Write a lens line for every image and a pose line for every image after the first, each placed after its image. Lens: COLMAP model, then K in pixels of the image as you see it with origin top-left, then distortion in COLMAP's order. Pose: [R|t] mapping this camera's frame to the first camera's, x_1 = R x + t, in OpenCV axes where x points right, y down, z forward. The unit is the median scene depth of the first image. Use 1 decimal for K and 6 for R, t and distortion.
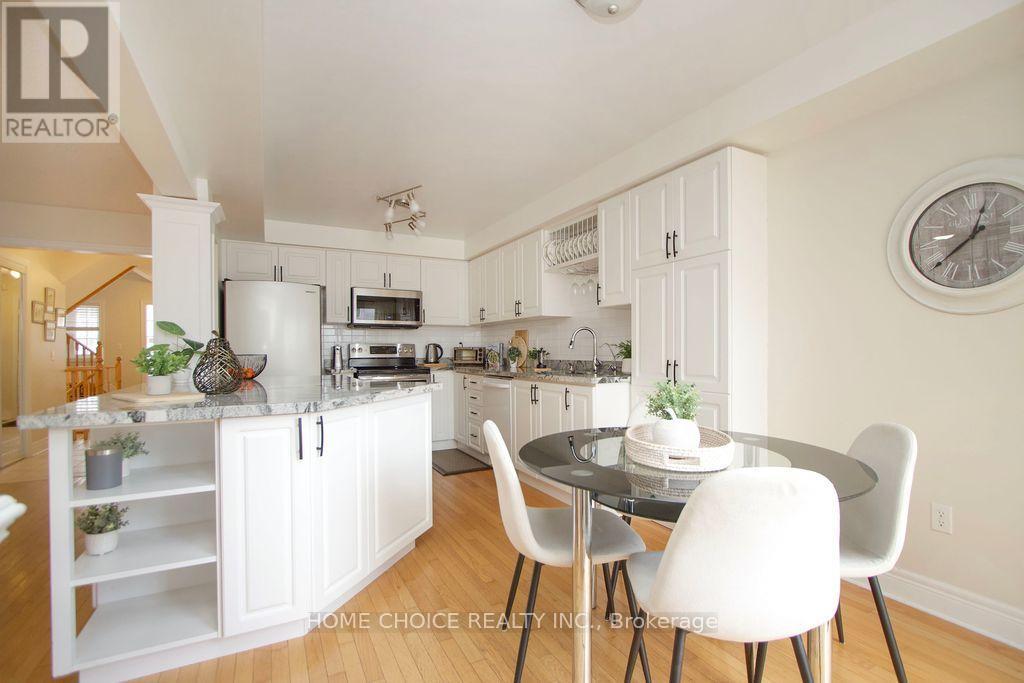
lens RADIAL K [[472.8, 0, 518.9], [0, 472.8, 350.3], [0, 0, 1]] dist [-0.013436, 0.001075]
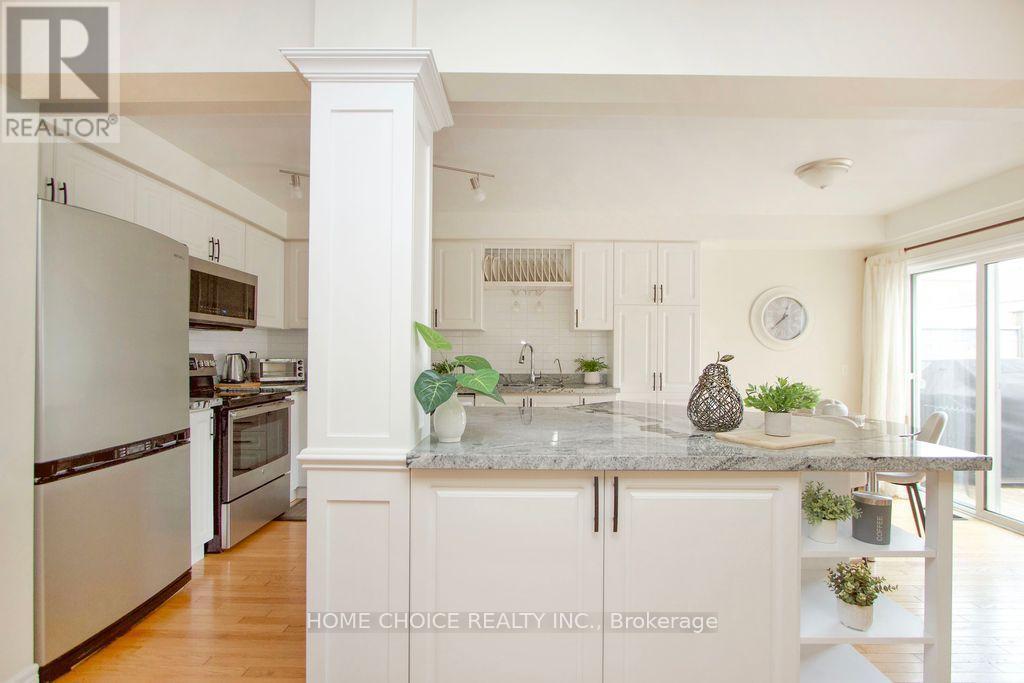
lens RADIAL K [[472.8, 0, 518.9], [0, 472.8, 350.3], [0, 0, 1]] dist [-0.013436, 0.001075]
pose [[0.467961, 0.014336, 0.883633, -0.994094], [-0.007145, 0.999897, -0.012438, -0.022572], [-0.883720, -0.000493, 0.468015, 0.590457]]
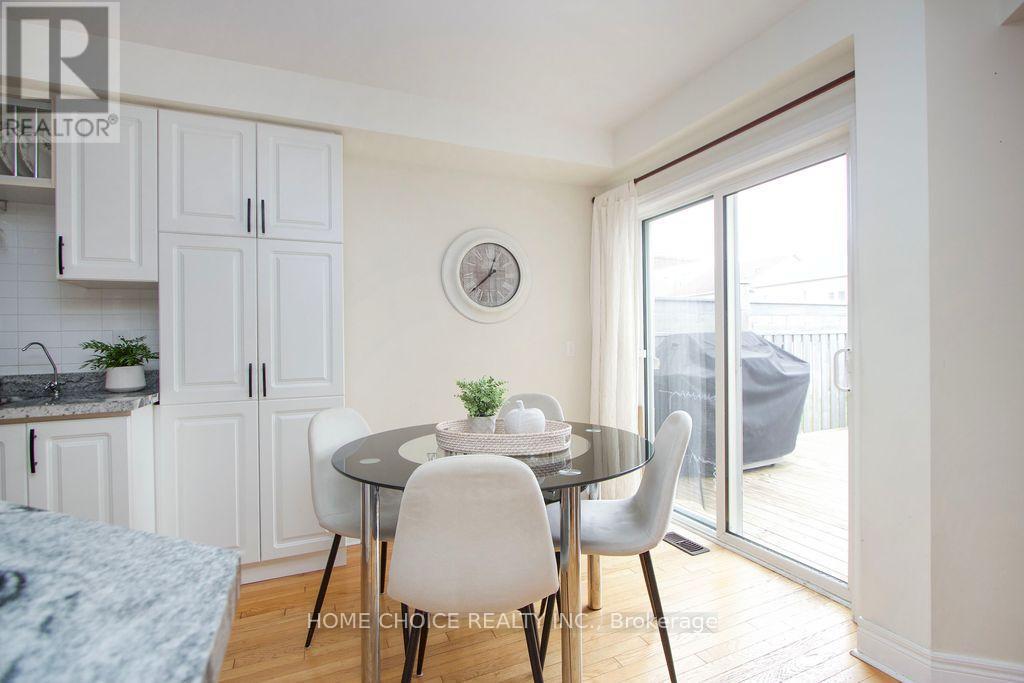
lens RADIAL K [[462.9, 0, 512.0], [0, 462.9, 341.5], [0, 0, 1]] dist [0.001893, -0.019604]
pose [[0.076881, -0.003824, 0.997033, -0.345471], [0.016229, 0.999865, 0.002583, -0.009031], [-0.996908, 0.015982, 0.076933, 0.443168]]
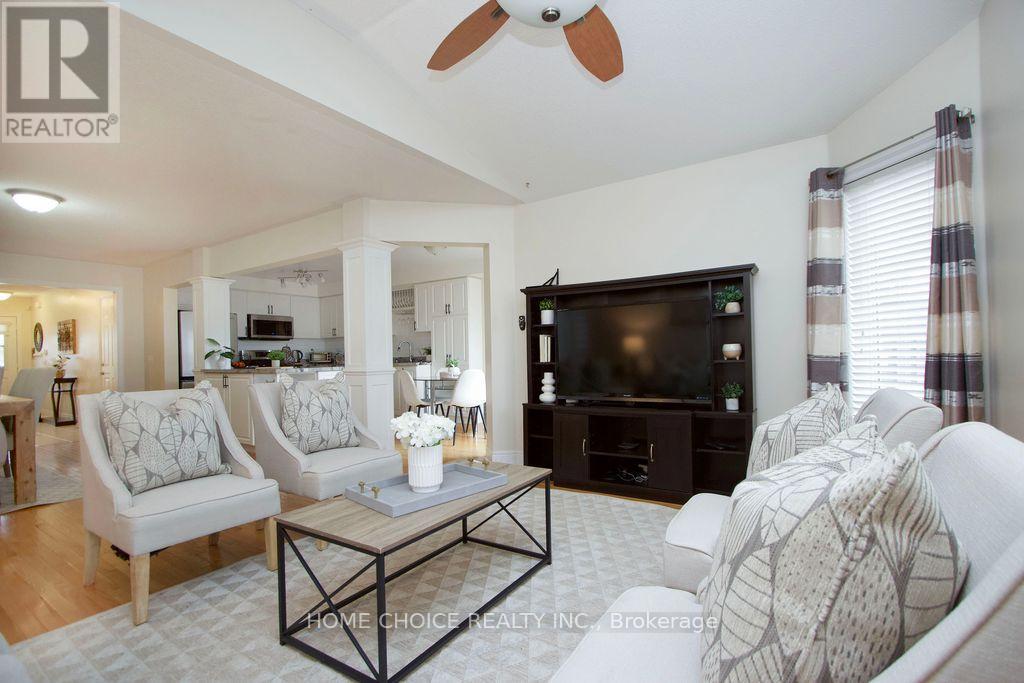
lens RADIAL K [[472.8, 0, 518.9], [0, 472.8, 350.3], [0, 0, 1]] dist [-0.013436, 0.001075]
pose [[0.874679, -0.008886, 0.484621, -0.499581], [0.017943, 0.999740, -0.014055, 0.037471], [-0.484370, 0.020990, 0.874611, -1.219607]]
